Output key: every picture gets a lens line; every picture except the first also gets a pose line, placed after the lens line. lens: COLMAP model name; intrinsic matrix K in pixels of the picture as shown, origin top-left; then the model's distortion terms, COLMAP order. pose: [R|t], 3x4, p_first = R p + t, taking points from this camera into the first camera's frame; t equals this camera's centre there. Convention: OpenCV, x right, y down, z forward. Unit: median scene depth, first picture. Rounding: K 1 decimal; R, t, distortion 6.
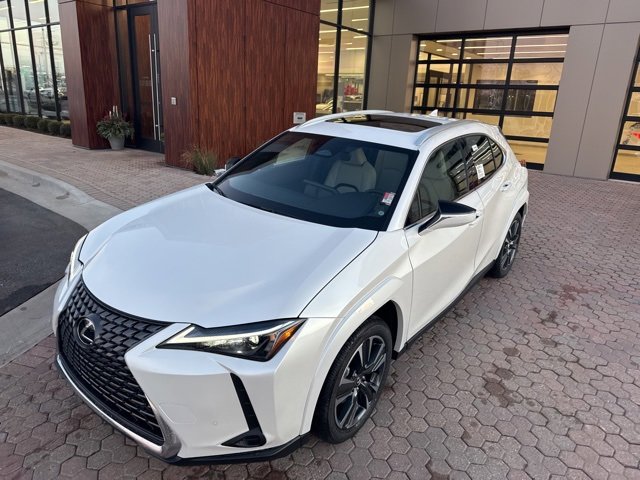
lens RADIAL K [[454.1, 0, 320.2], [0, 454.1, 237.5], [0, 0, 1]] dist [0.039627, -0.044456]
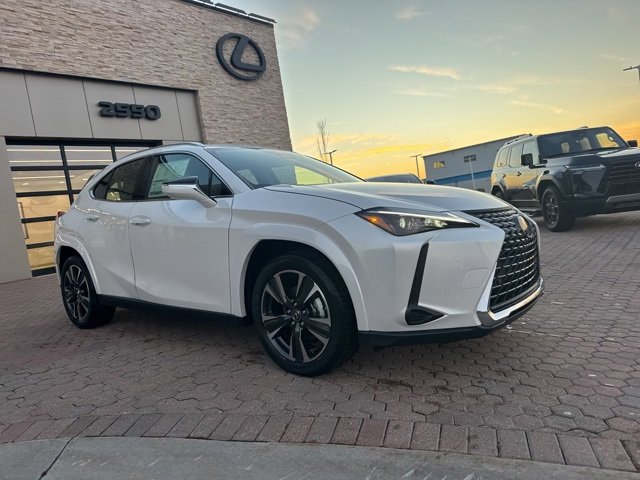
lens RADIAL K [[454.1, 0, 318.3], [0, 454.1, 244.2], [0, 0, 1]] dist [0.039627, -0.044456]
pose [[0.026994, -0.123953, 0.991921, -1.209454], [0.423583, 0.900213, 0.100966, -0.074700], [-0.905455, 0.417436, 0.076805, 0.988477]]
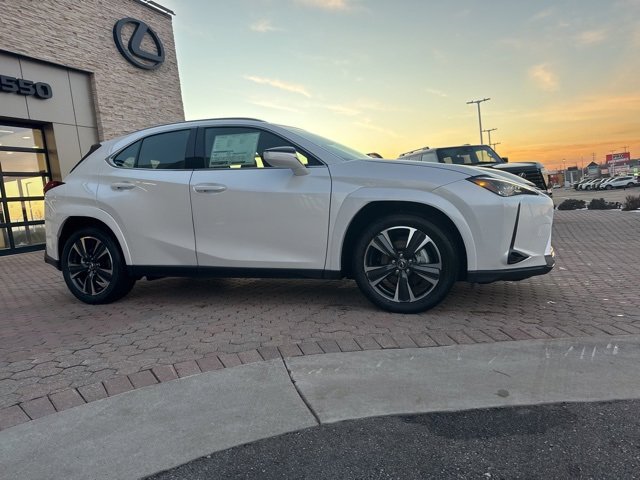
lens RADIAL K [[454.1, 0, 320.9], [0, 454.1, 241.4], [0, 0, 1]] dist [0.039627, -0.044456]
pose [[-0.288539, -0.102525, 0.951963, -1.305830], [0.363479, 0.908092, 0.207970, -0.213312], [-0.885792, 0.406027, -0.224754, 1.515059]]
